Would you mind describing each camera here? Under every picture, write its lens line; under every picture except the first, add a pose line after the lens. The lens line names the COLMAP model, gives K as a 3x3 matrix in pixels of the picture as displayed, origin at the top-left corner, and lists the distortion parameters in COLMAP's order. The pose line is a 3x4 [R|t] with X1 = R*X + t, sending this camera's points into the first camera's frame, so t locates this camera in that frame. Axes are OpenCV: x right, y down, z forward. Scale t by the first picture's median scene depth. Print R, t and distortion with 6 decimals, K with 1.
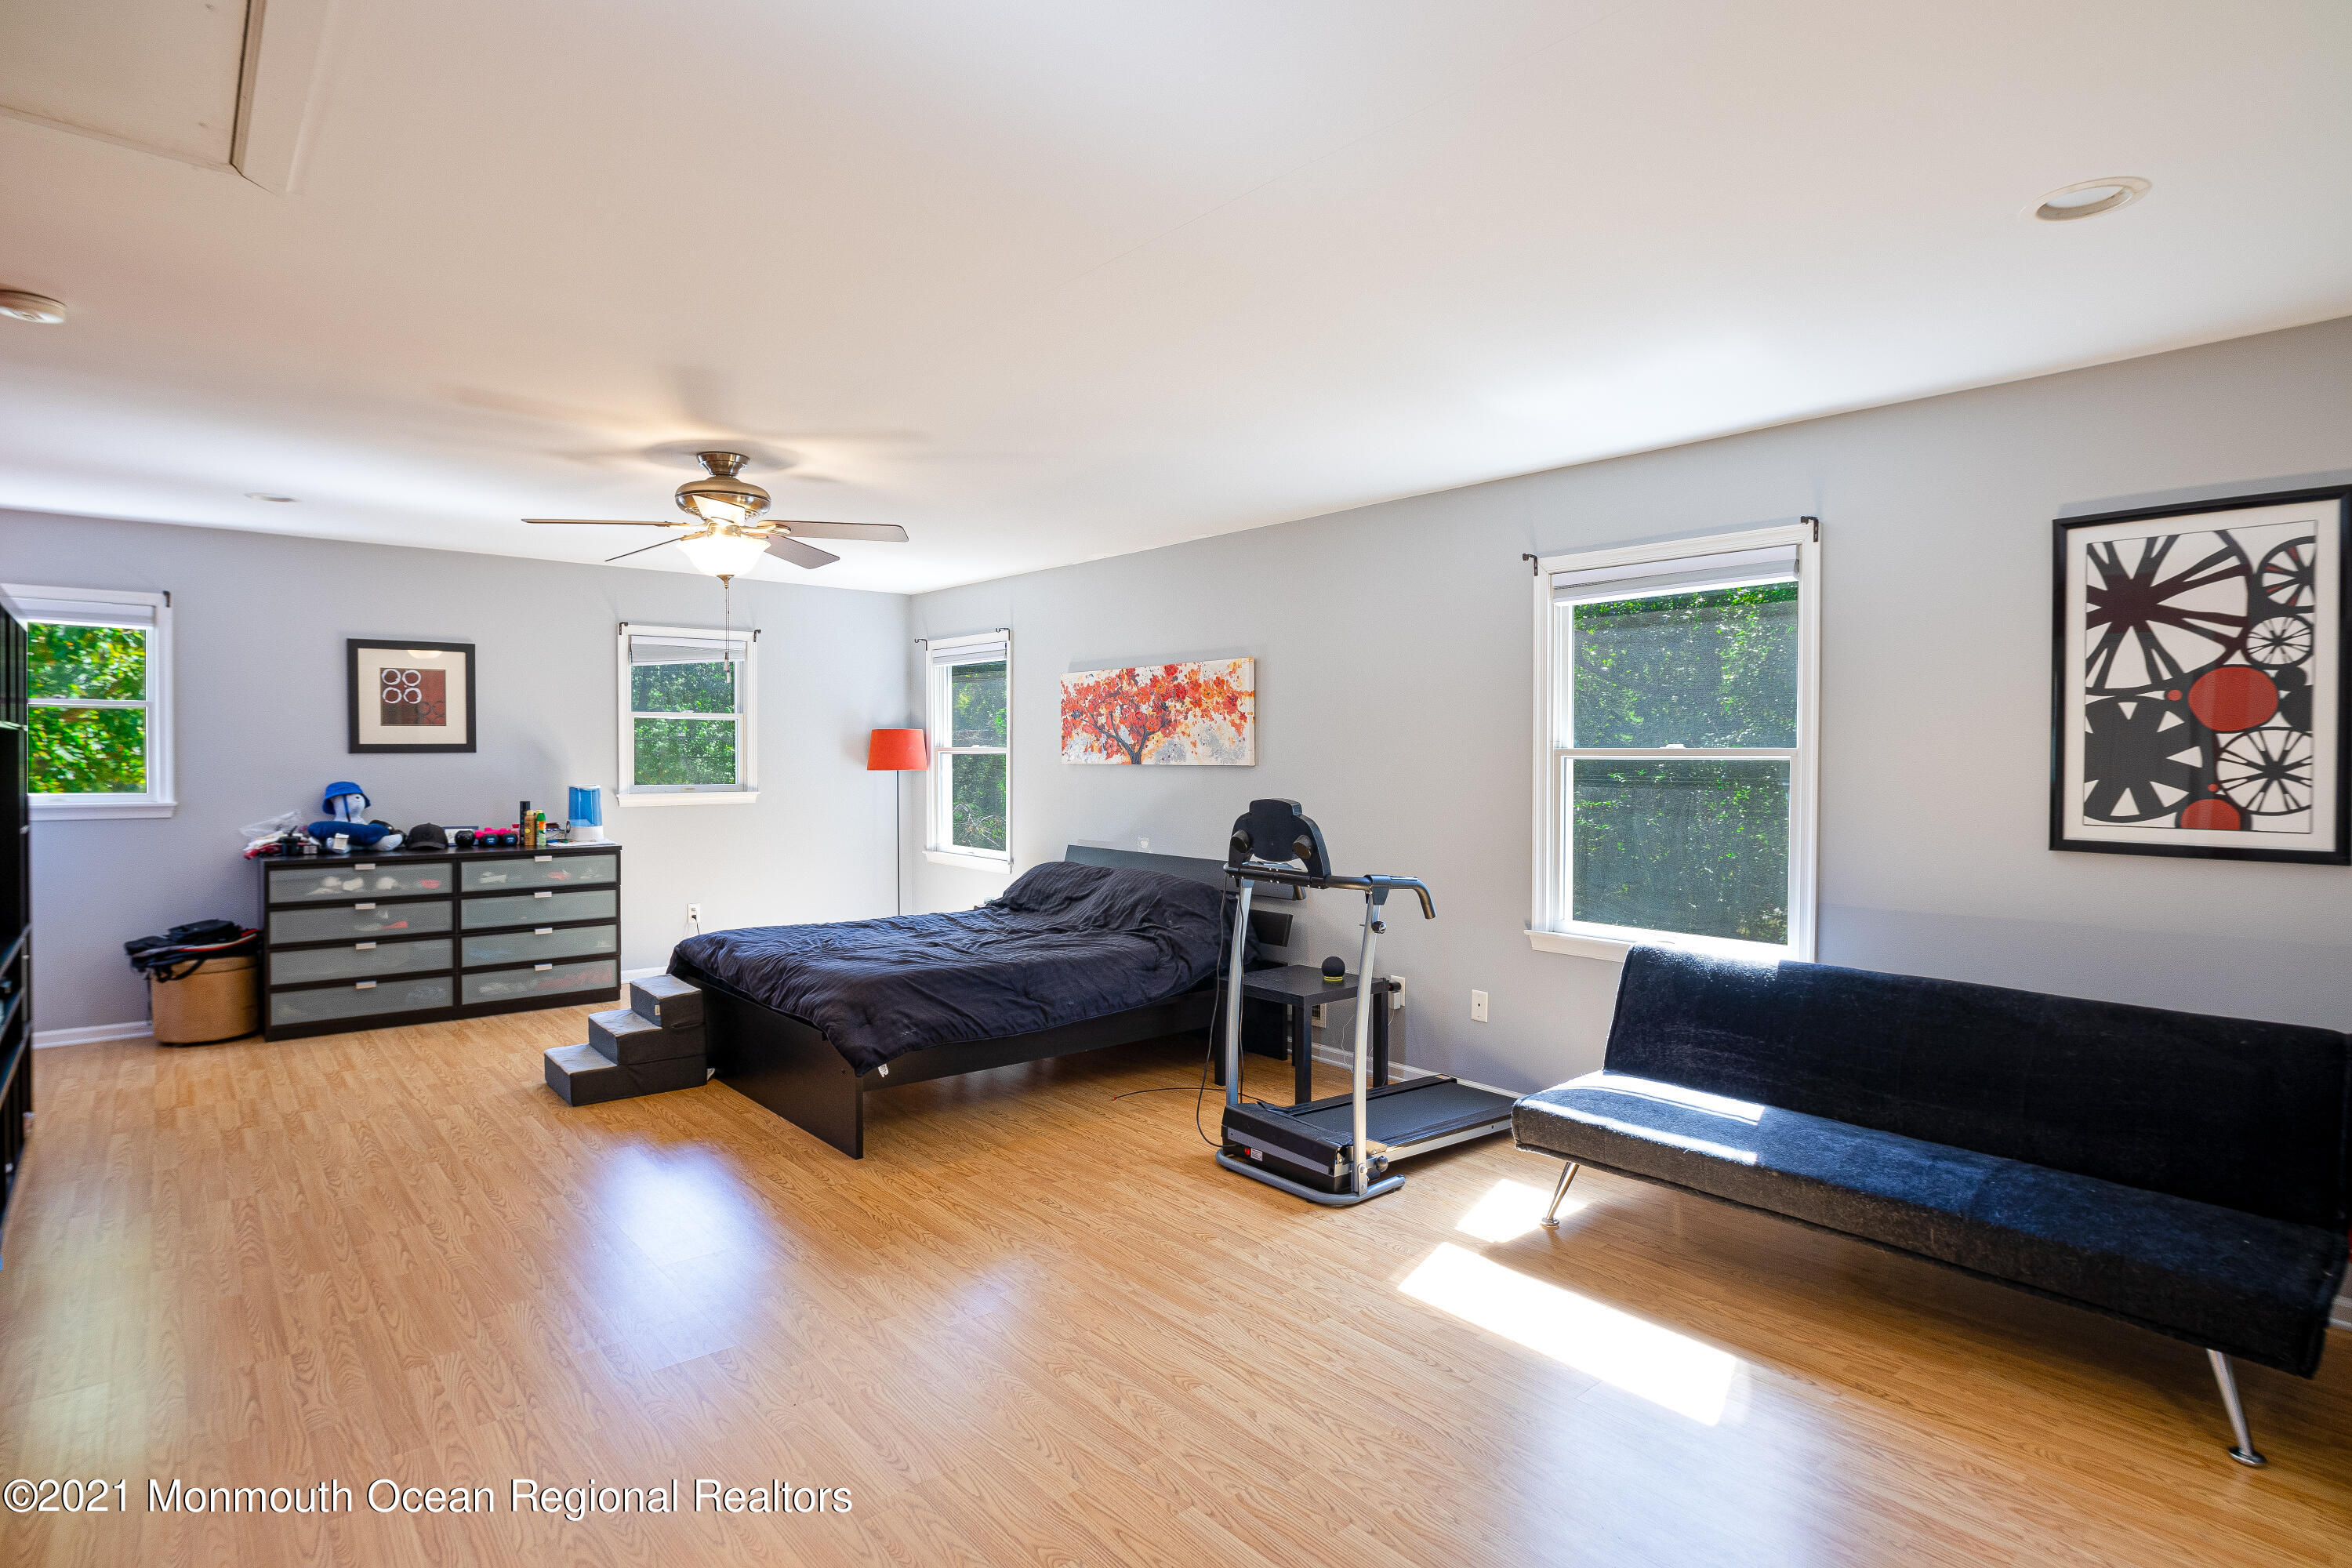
lens RADIAL K [[1208.7, 0, 1169.4], [0, 1208.7, 774.2], [0, 0, 1]] dist [-0.030453, 0.003065]
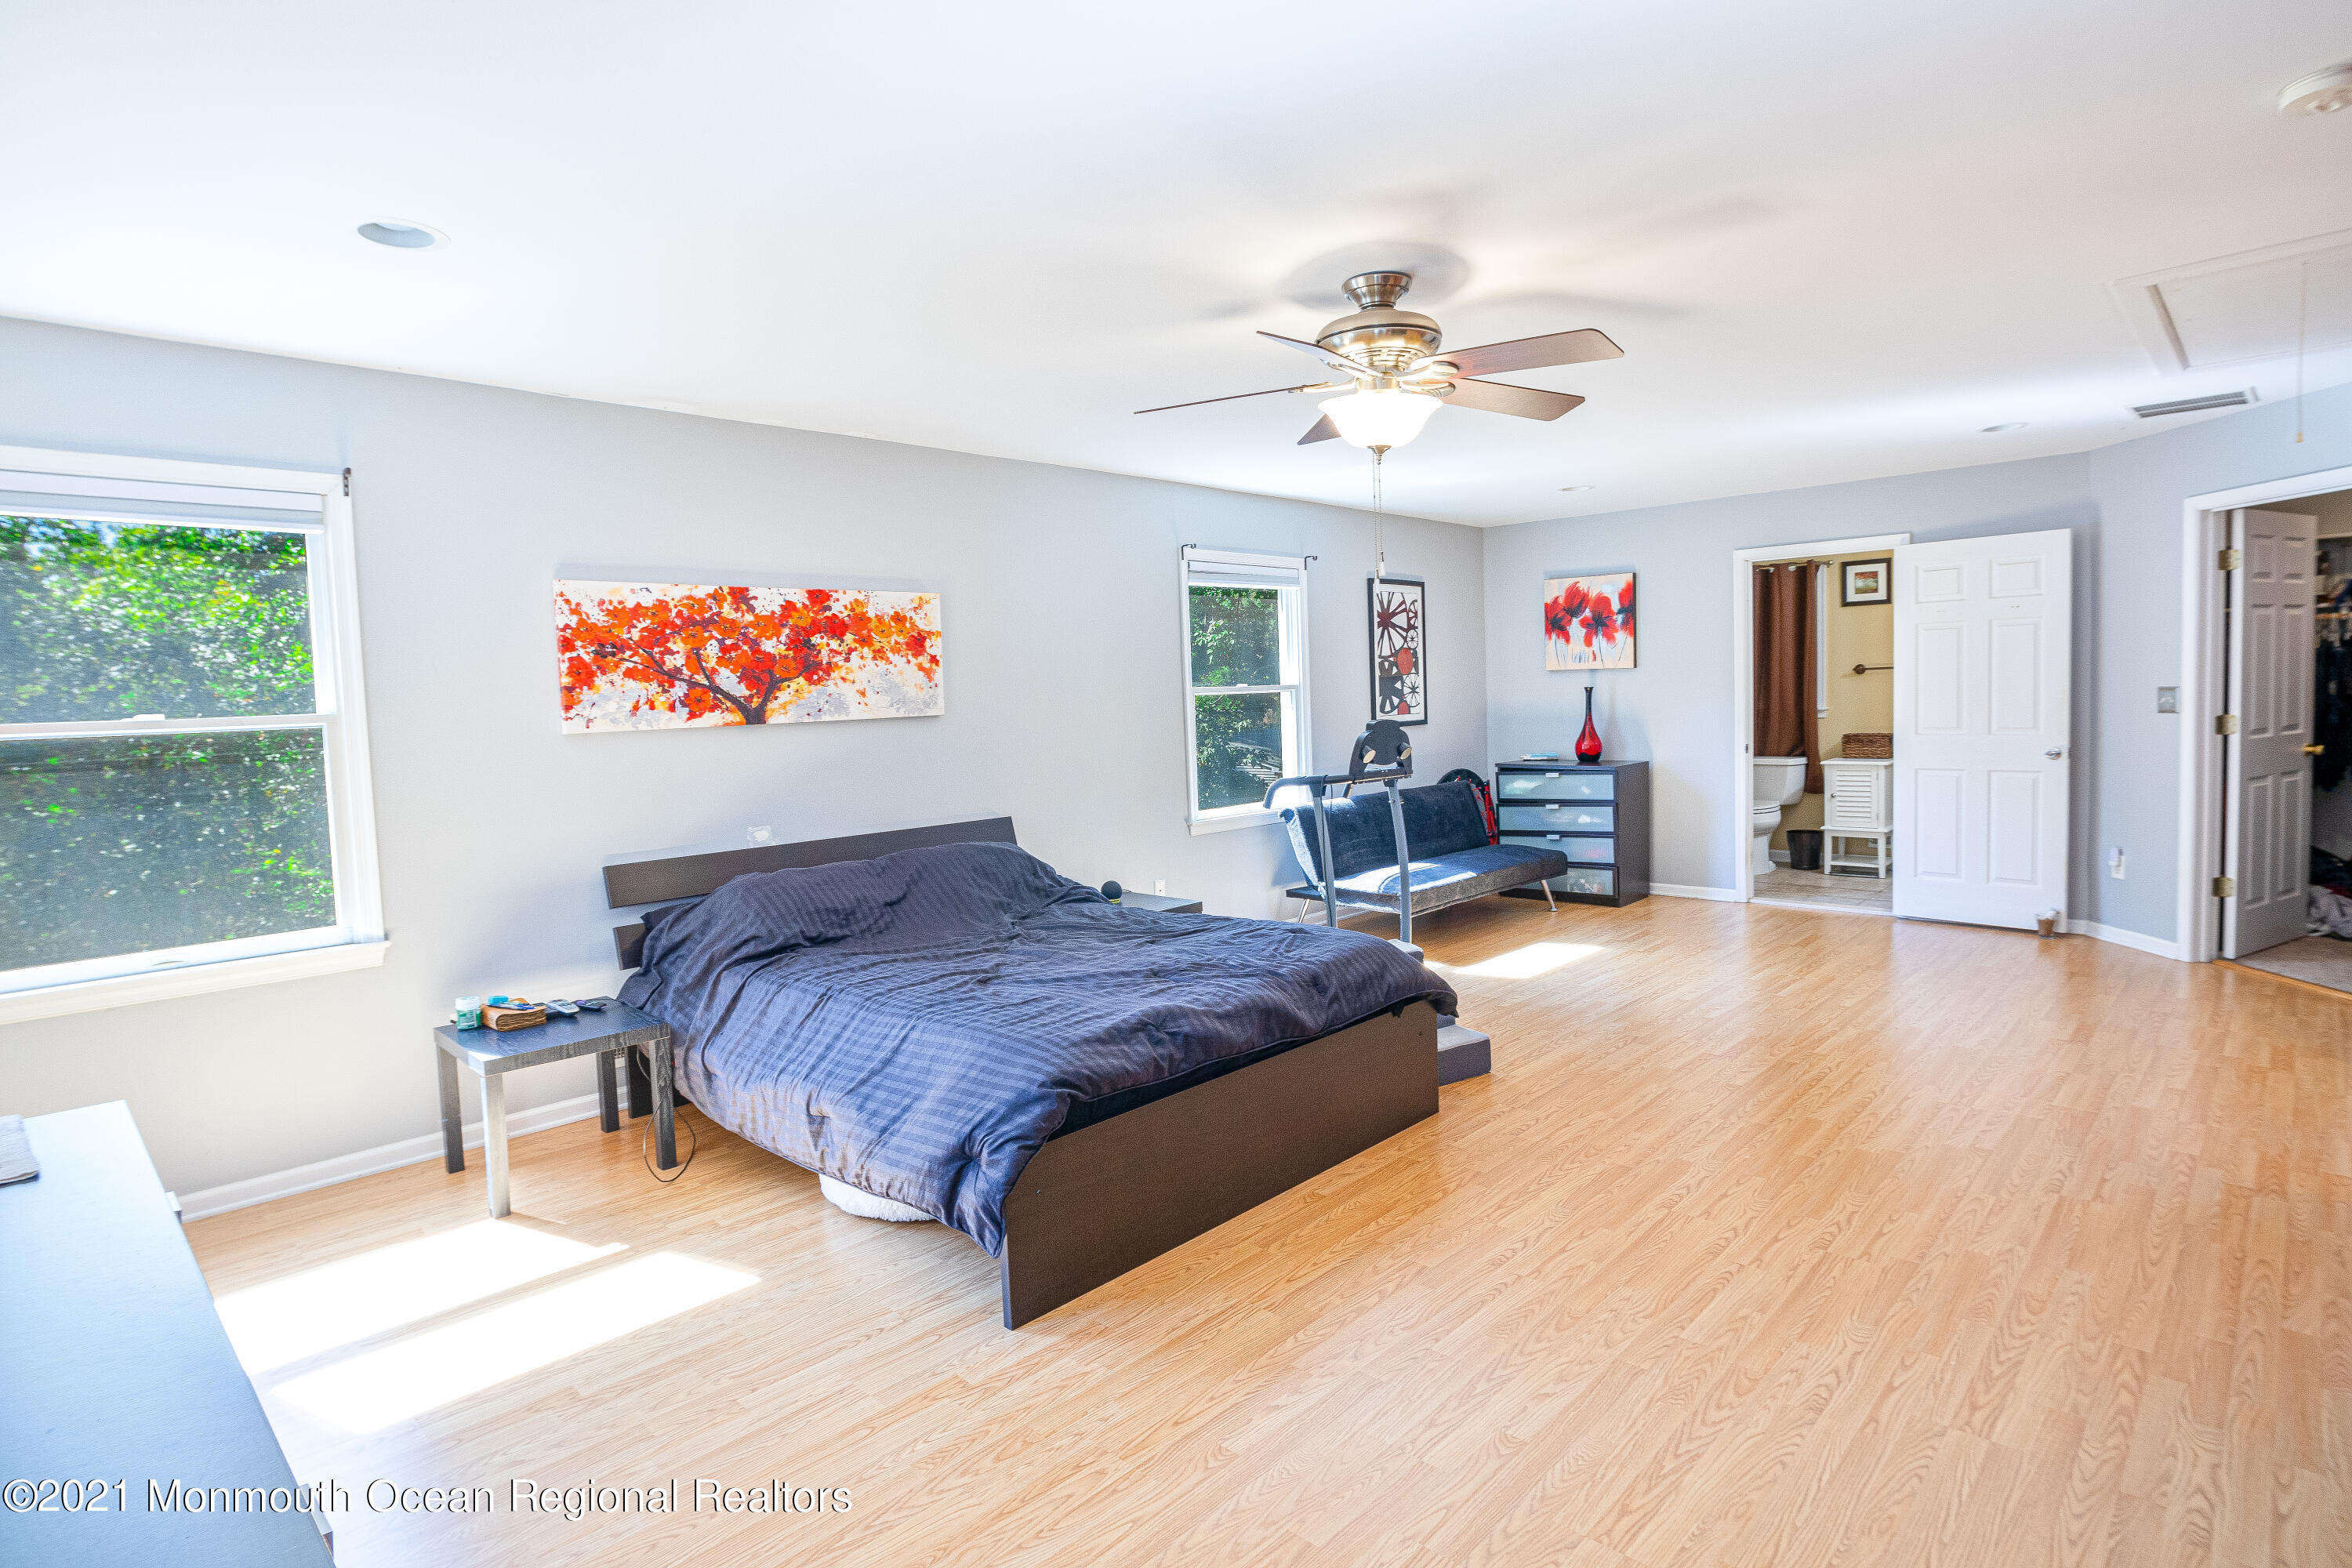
lens RADIAL K [[1208.7, 0, 1172.0], [0, 1208.7, 775.8], [0, 0, 1]] dist [-0.030453, 0.003065]
pose [[-0.101490, -0.069382, 0.992414, -0.798773], [0.050919, 0.995895, 0.074832, -0.019716], [-0.993533, 0.058127, -0.097541, 0.877933]]
